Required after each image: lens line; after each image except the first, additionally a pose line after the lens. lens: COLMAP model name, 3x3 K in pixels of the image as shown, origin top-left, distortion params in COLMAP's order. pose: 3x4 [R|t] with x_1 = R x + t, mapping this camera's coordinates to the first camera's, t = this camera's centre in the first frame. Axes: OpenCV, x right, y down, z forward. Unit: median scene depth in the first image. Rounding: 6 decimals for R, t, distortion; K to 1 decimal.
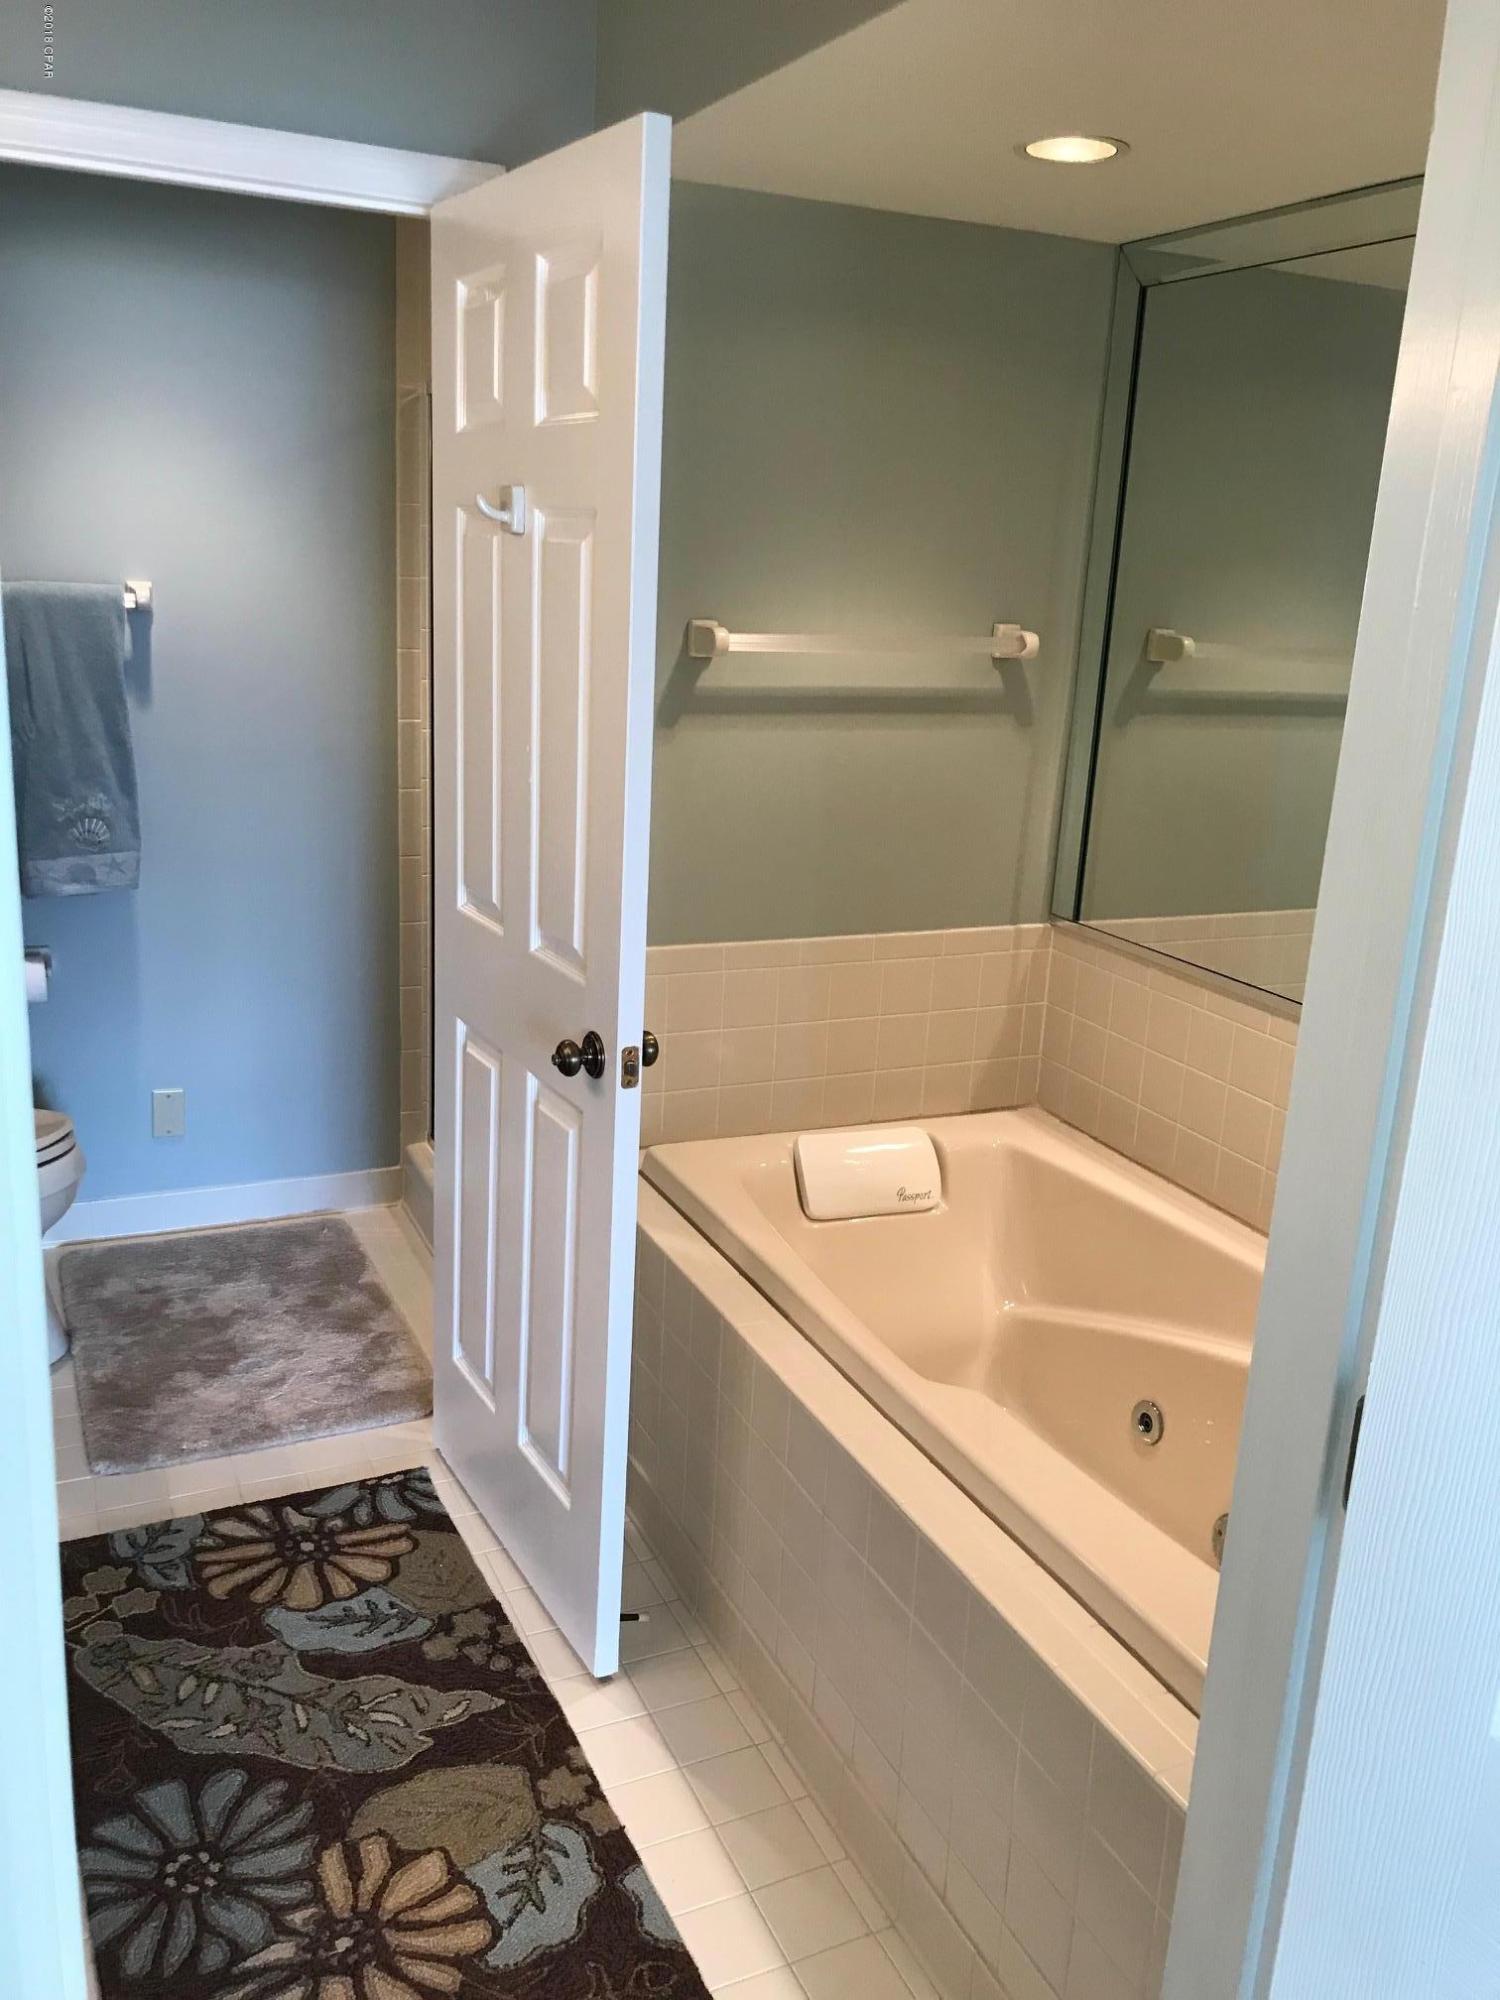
lens RADIAL K [[1655.7, 0, 753.1], [0, 1655.7, 958.4], [0, 0, 1]] dist [0.023389, -0.010706]
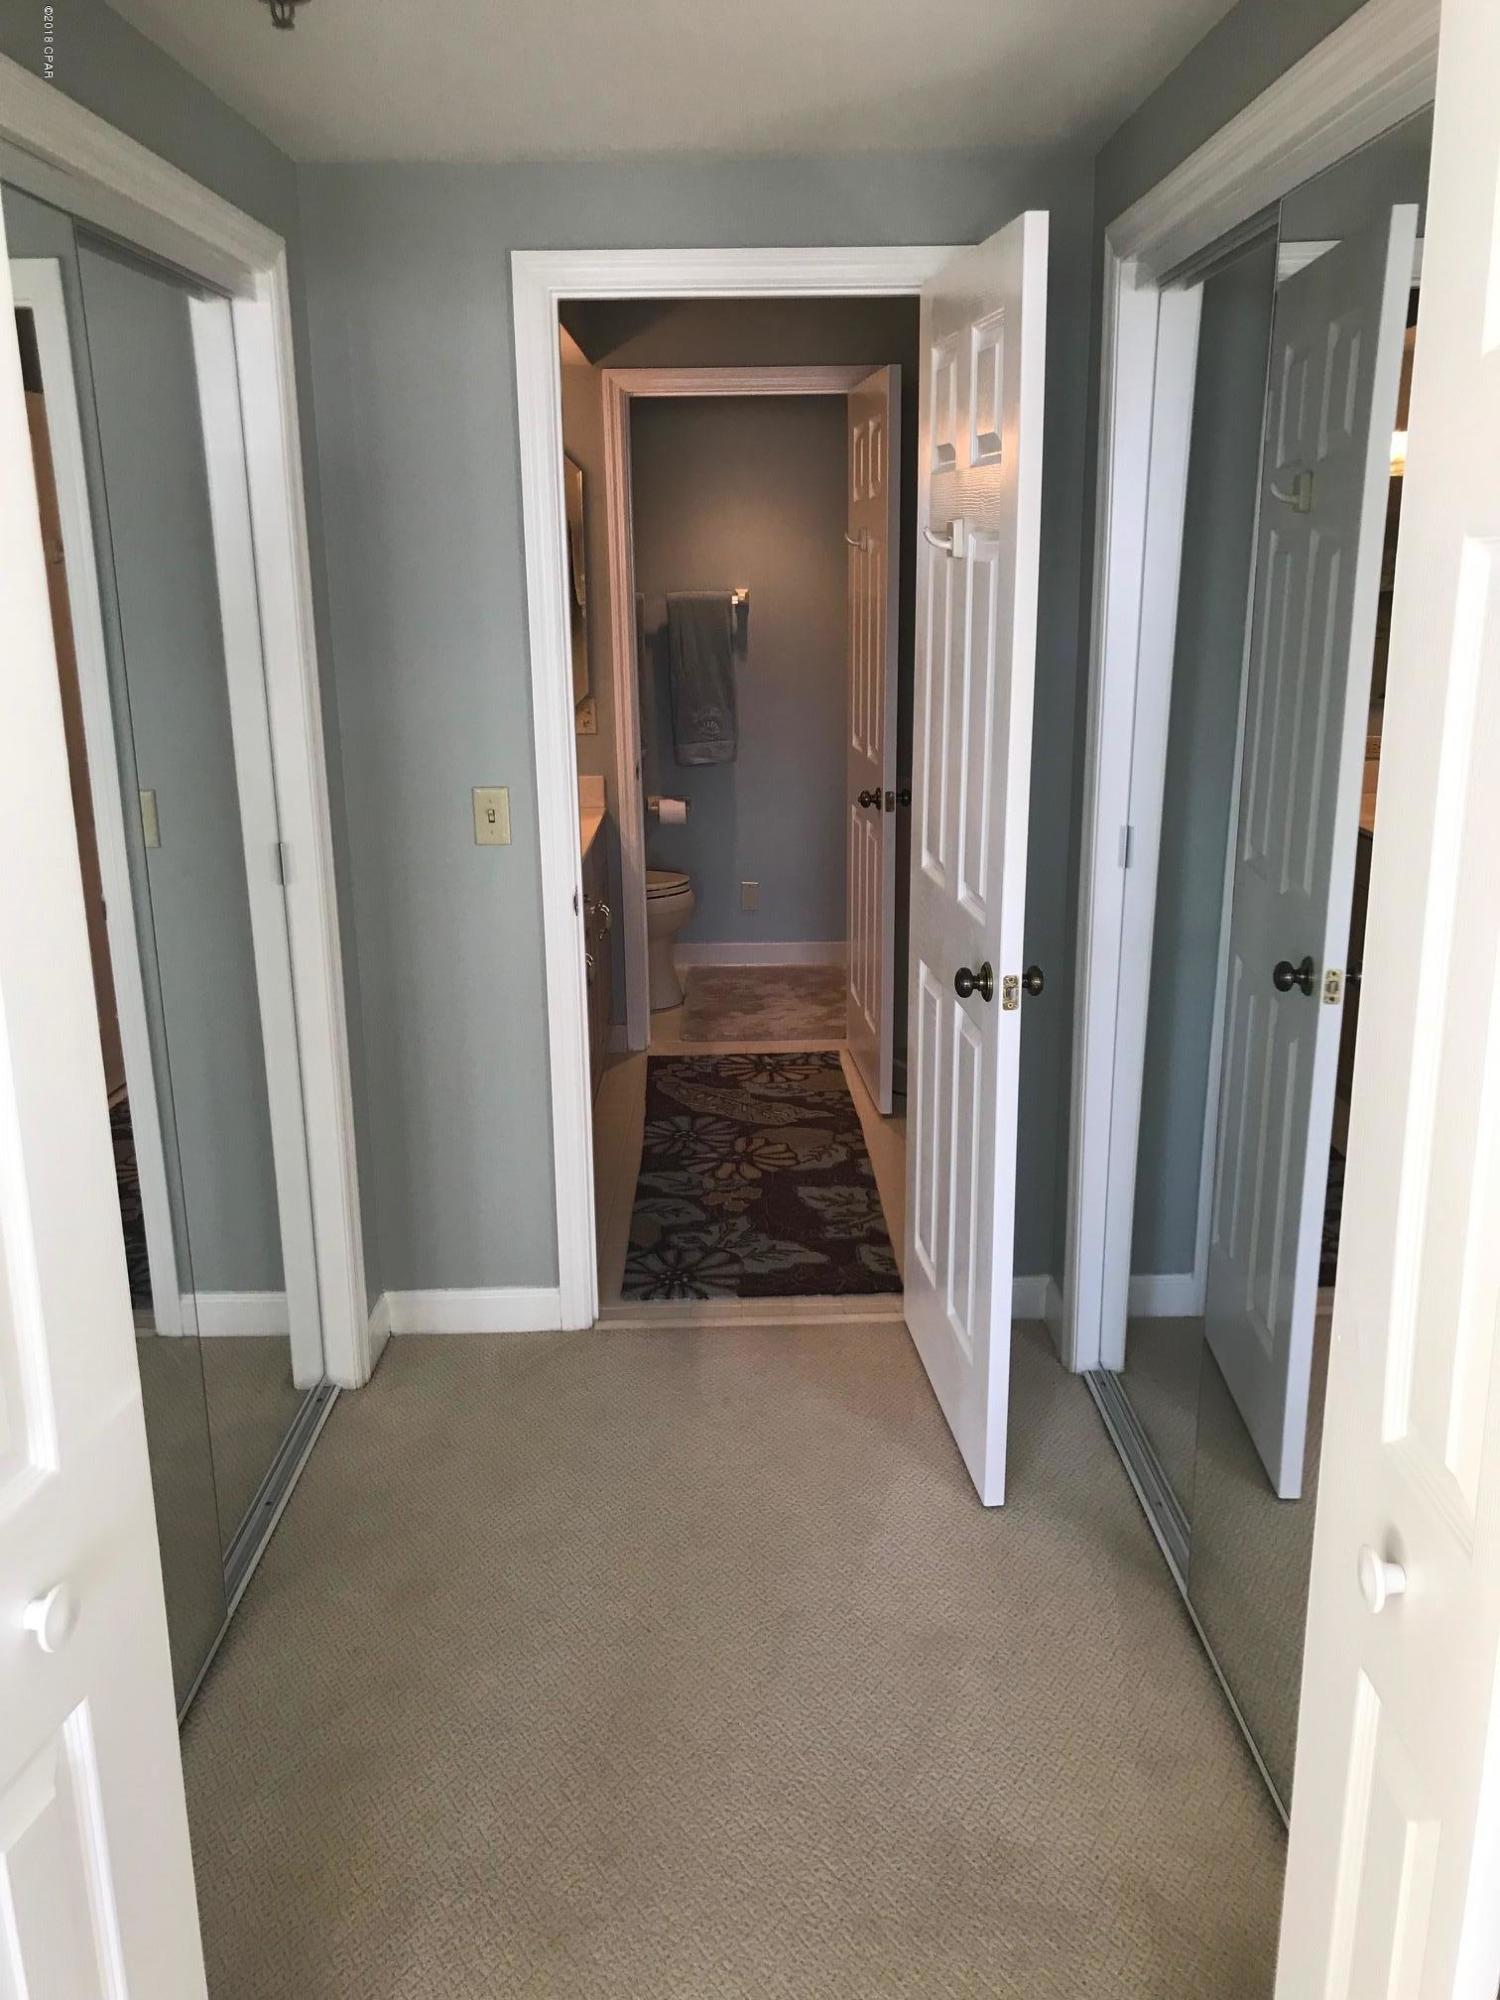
lens RADIAL K [[1645.5, 0, 753.8], [0, 1645.5, 998.4], [0, 0, 1]] dist [0.043301, -0.043016]
pose [[0.907689, 0.055122, -0.416007, 0.423708], [-0.047350, 0.998458, 0.028985, 0.168652], [0.416964, -0.006612, 0.908899, -0.641709]]
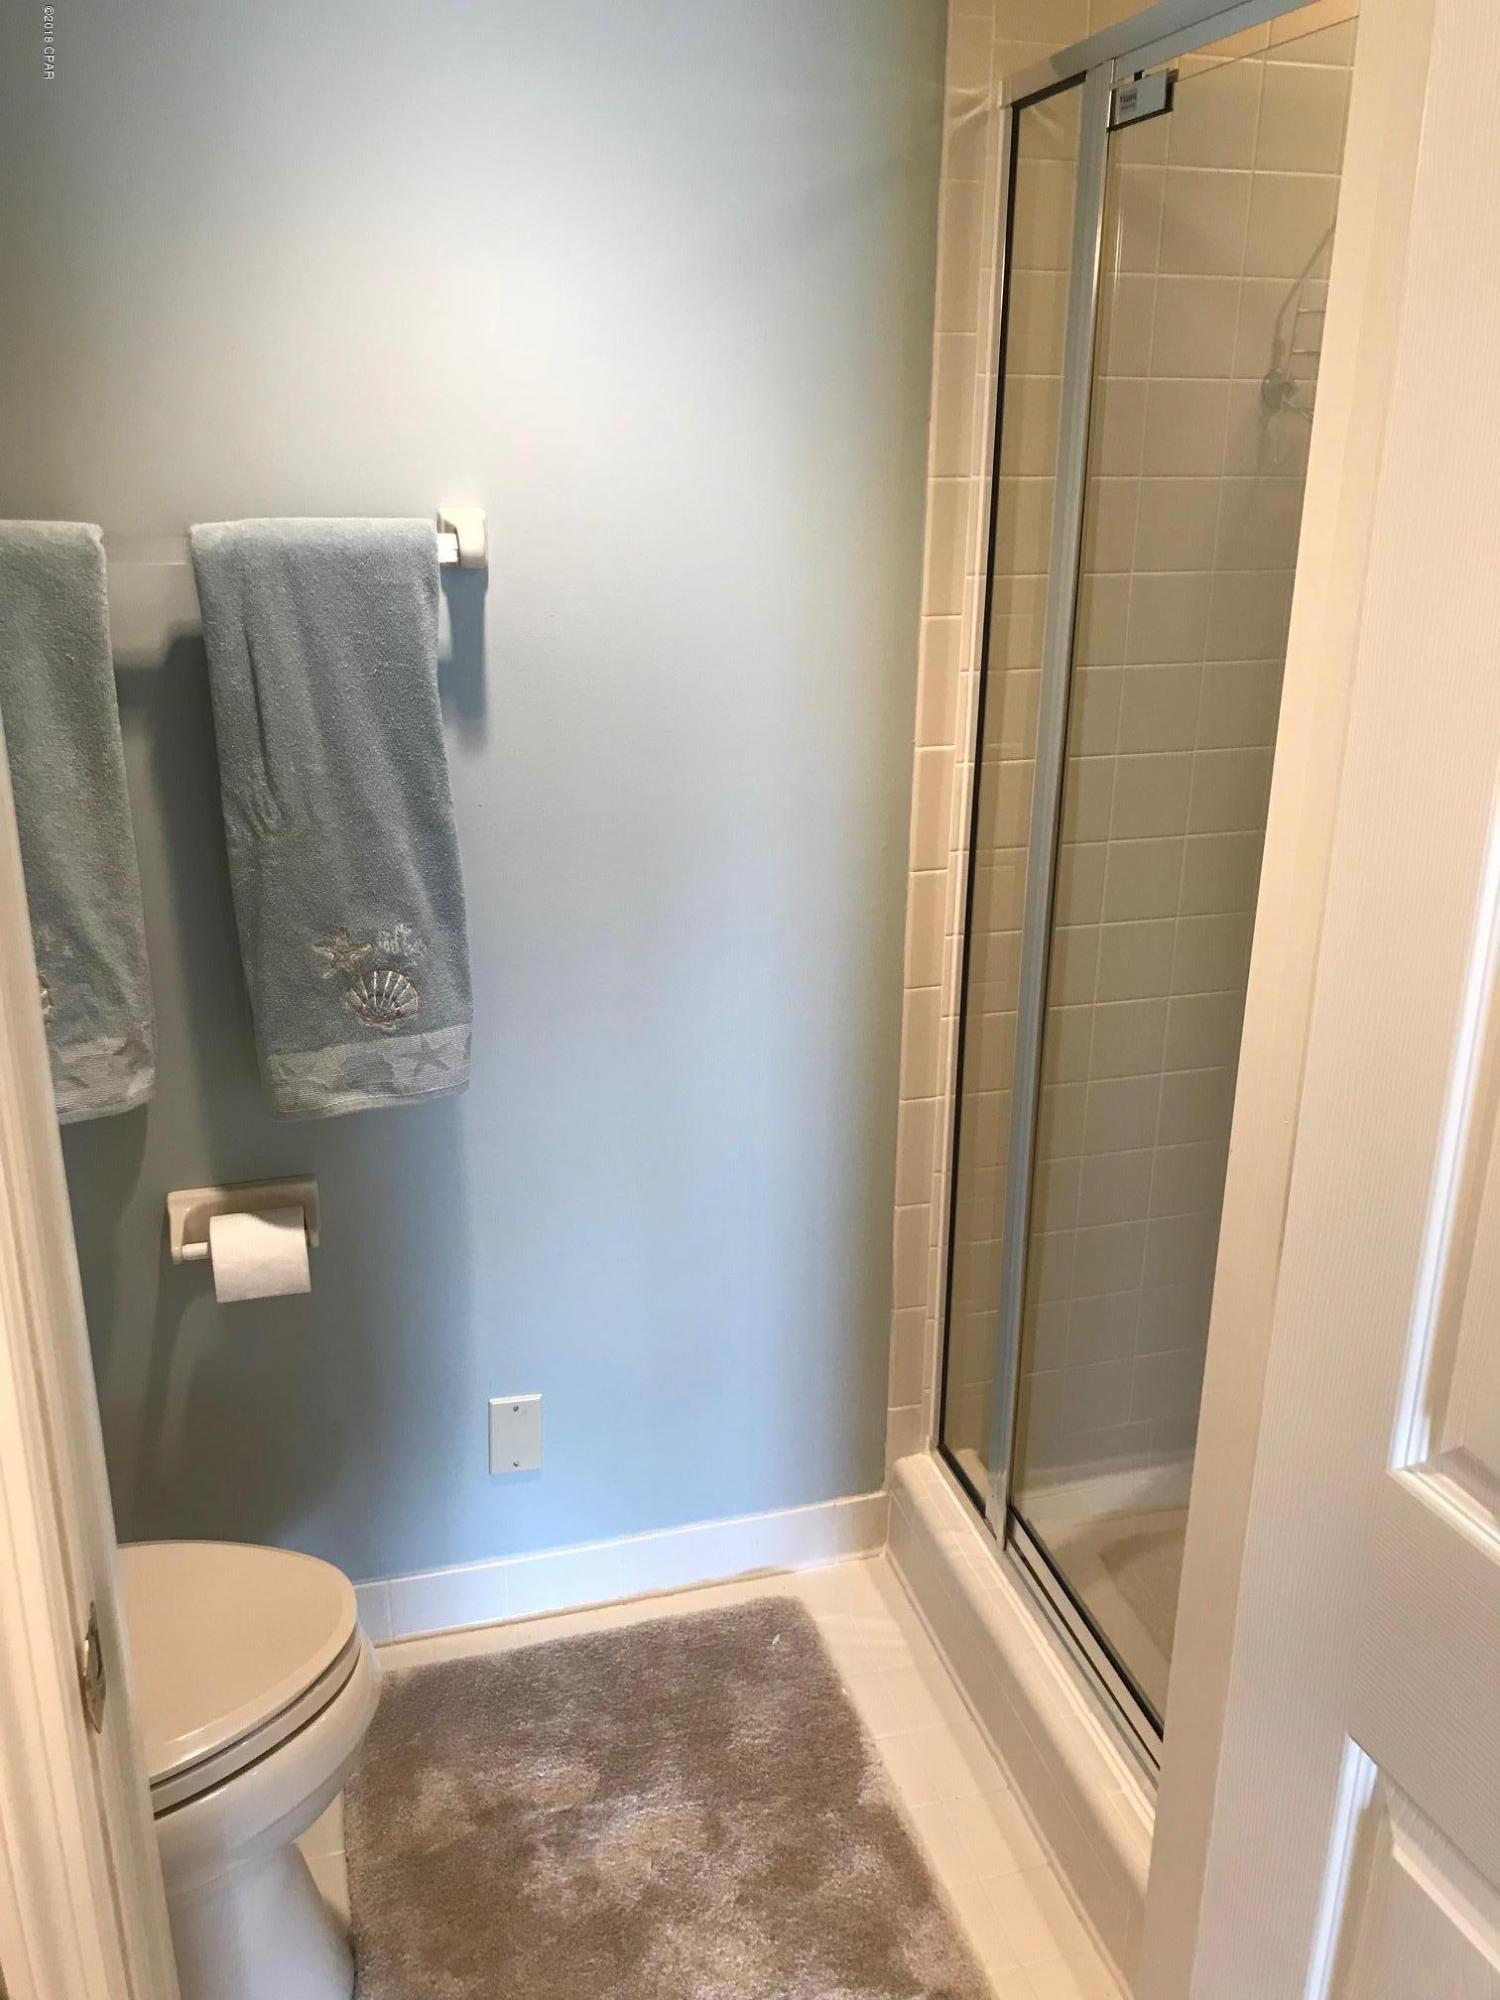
lens RADIAL K [[1621.1, 0, 780.4], [0, 1621.1, 971.8], [0, 0, 1]] dist [0.068351, -0.004063]
pose [[0.990853, 0.016675, -0.133912, -0.206909], [-0.004985, 0.996182, 0.087158, -0.132066], [0.134854, -0.085694, 0.987153, 0.513531]]
